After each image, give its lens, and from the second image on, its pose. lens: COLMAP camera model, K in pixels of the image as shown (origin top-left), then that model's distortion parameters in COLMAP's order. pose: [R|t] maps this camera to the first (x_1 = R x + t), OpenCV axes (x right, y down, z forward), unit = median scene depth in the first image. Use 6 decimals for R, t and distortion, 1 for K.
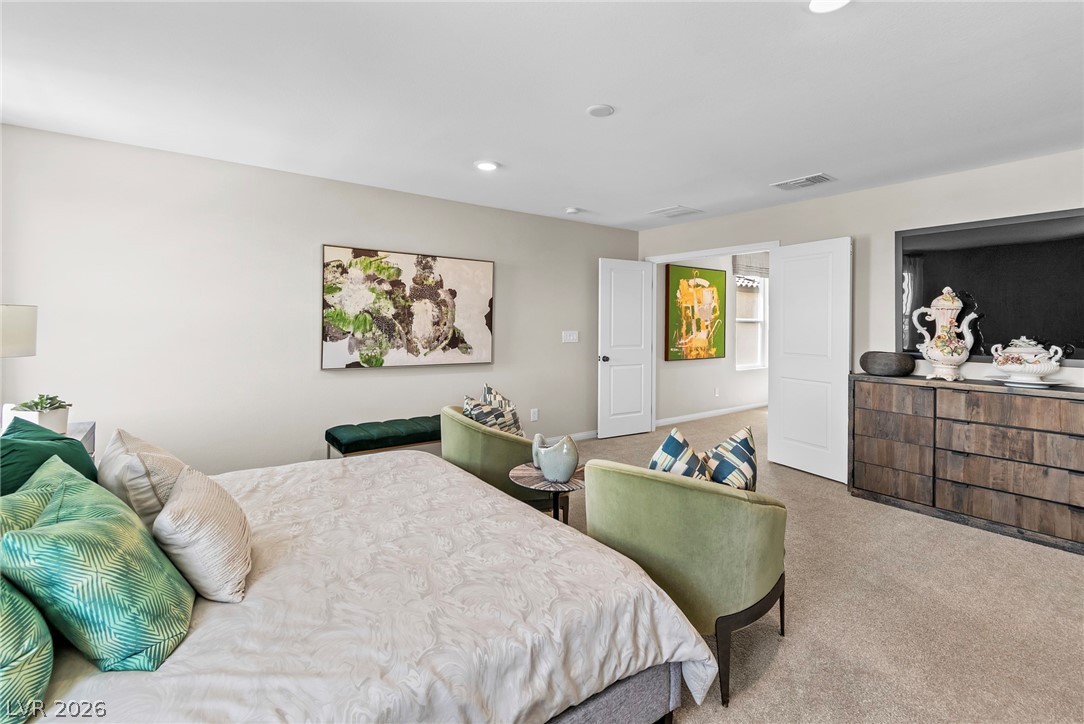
lens RADIAL K [[490.8, 0, 540.8], [0, 490.8, 322.5], [0, 0, 1]] dist [0.001434, 0.000209]
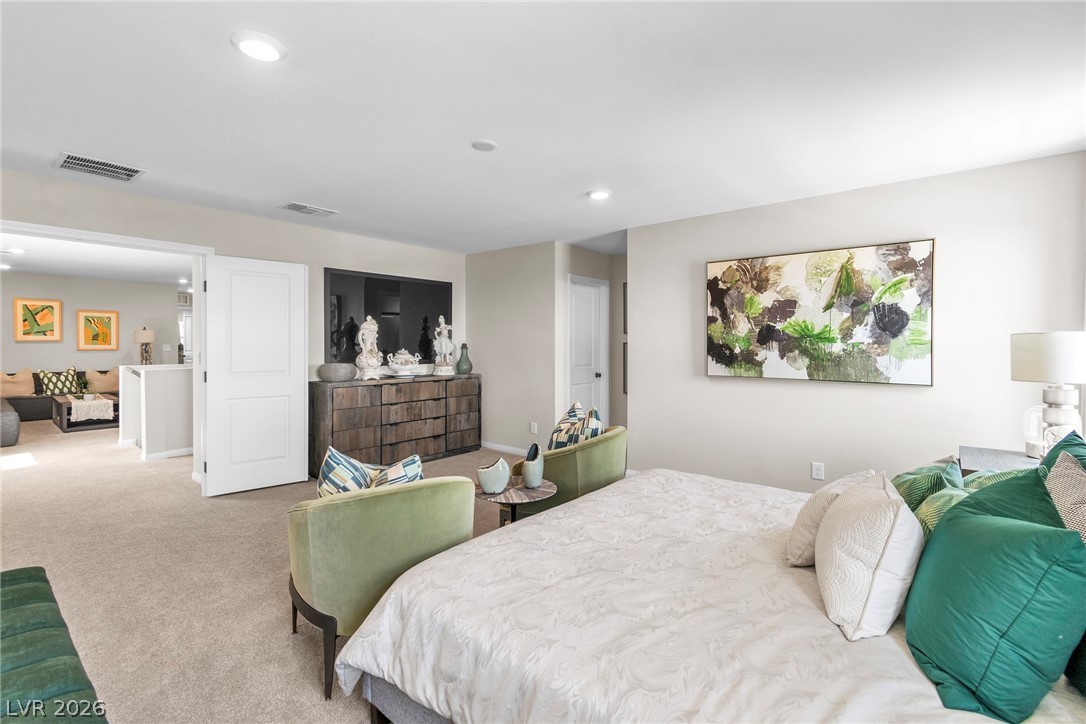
lens RADIAL K [[490.4, 0, 544.2], [0, 490.4, 347.5], [0, 0, 1]] dist [0.000260, 0.000166]
pose [[-0.231858, -0.019420, 0.972556, -0.772132], [-0.011131, 0.999788, 0.017310, -0.010203], [-0.972686, -0.006812, -0.232025, 0.903893]]
